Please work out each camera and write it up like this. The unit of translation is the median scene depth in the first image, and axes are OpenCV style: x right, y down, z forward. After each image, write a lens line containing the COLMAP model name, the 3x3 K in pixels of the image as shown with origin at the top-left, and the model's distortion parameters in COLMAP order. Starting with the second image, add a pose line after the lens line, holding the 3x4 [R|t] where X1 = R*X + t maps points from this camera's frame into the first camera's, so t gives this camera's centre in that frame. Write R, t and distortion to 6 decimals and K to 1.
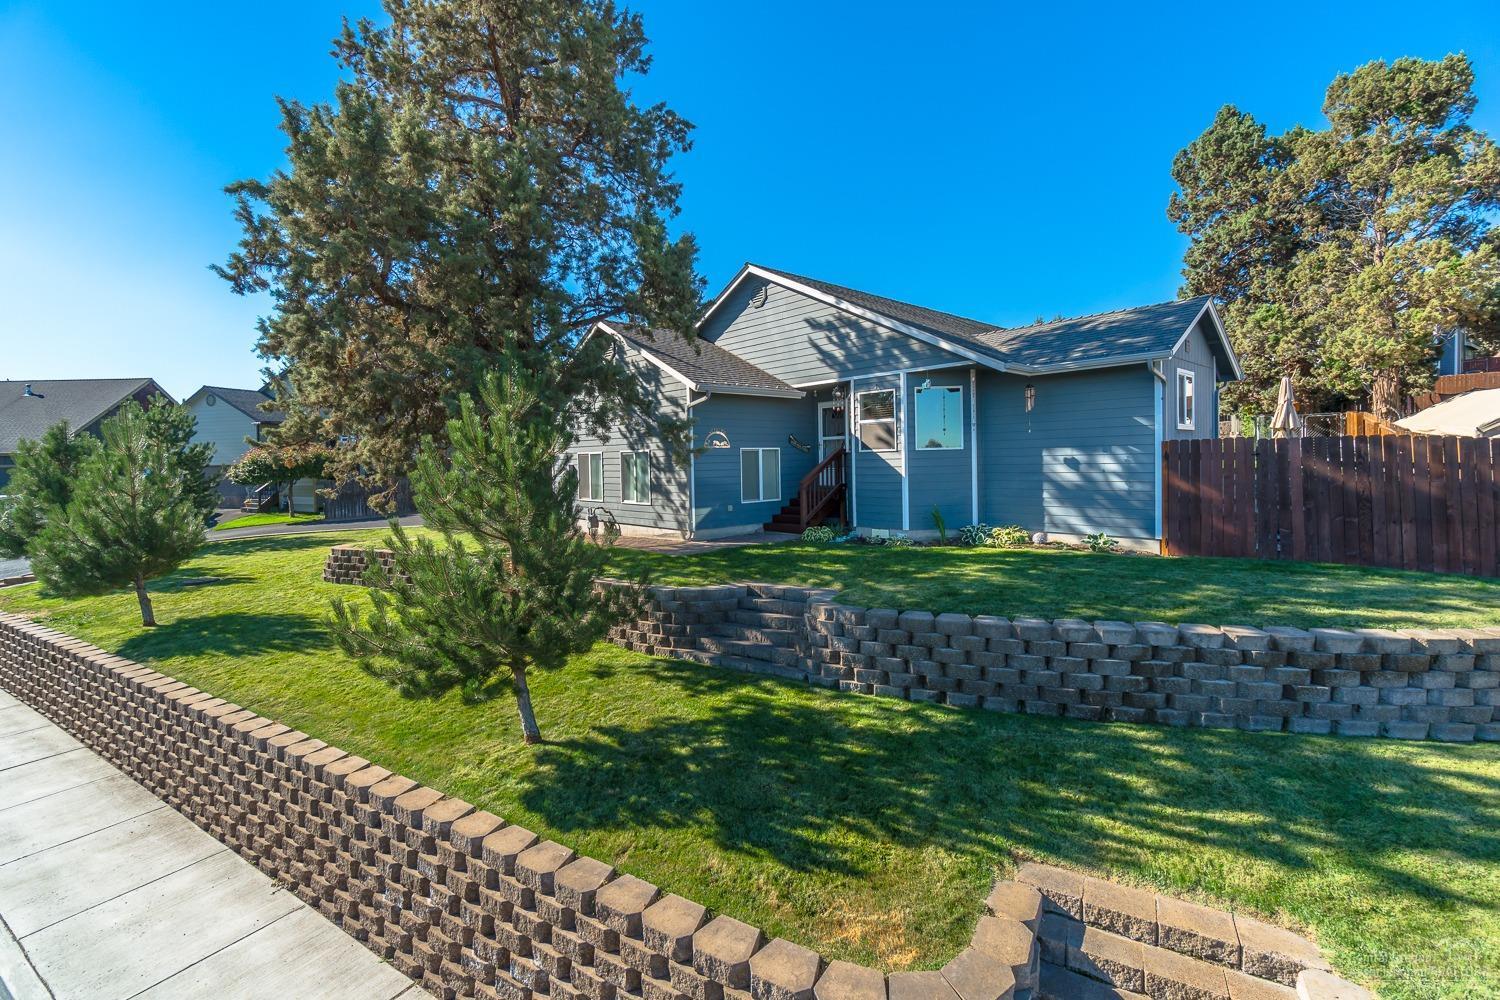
lens RADIAL K [[579.8, 0, 750.0], [0, 579.8, 500.0], [0, 0, 1]] dist [0.013623, 0.000020]
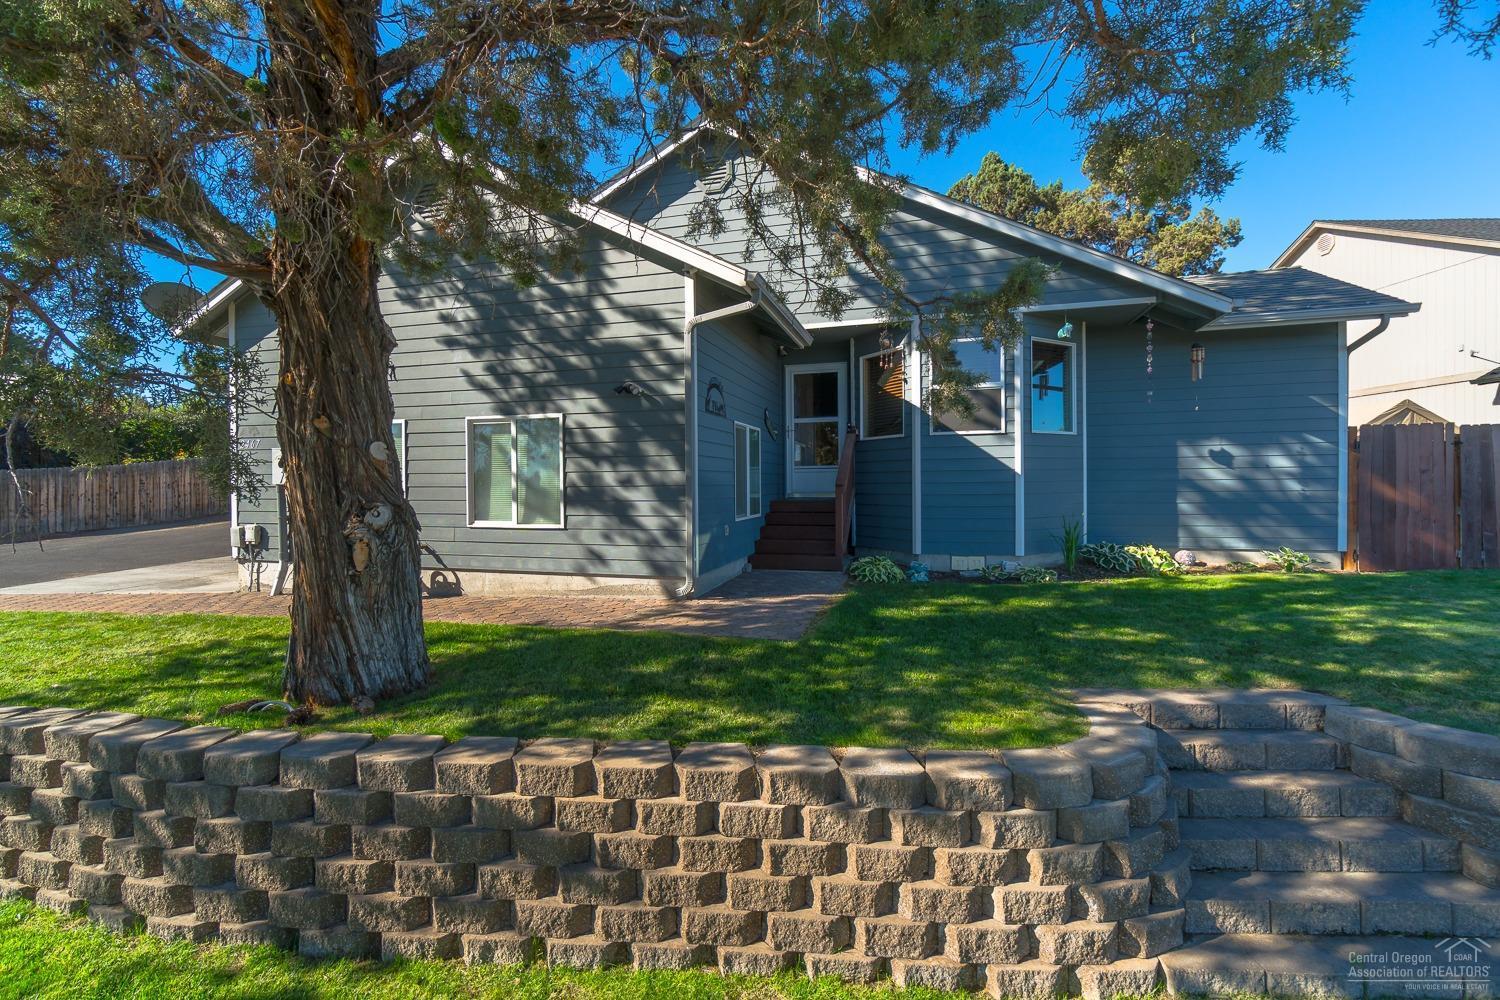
lens RADIAL K [[579.8, 0, 750.0], [0, 579.8, 500.0], [0, 0, 1]] dist [0.013623, 0.000020]
pose [[0.862835, -0.008927, 0.505406, -0.295996], [0.016105, 0.999822, -0.009835, -0.011238], [-0.505229, 0.016626, 0.862825, 0.533312]]
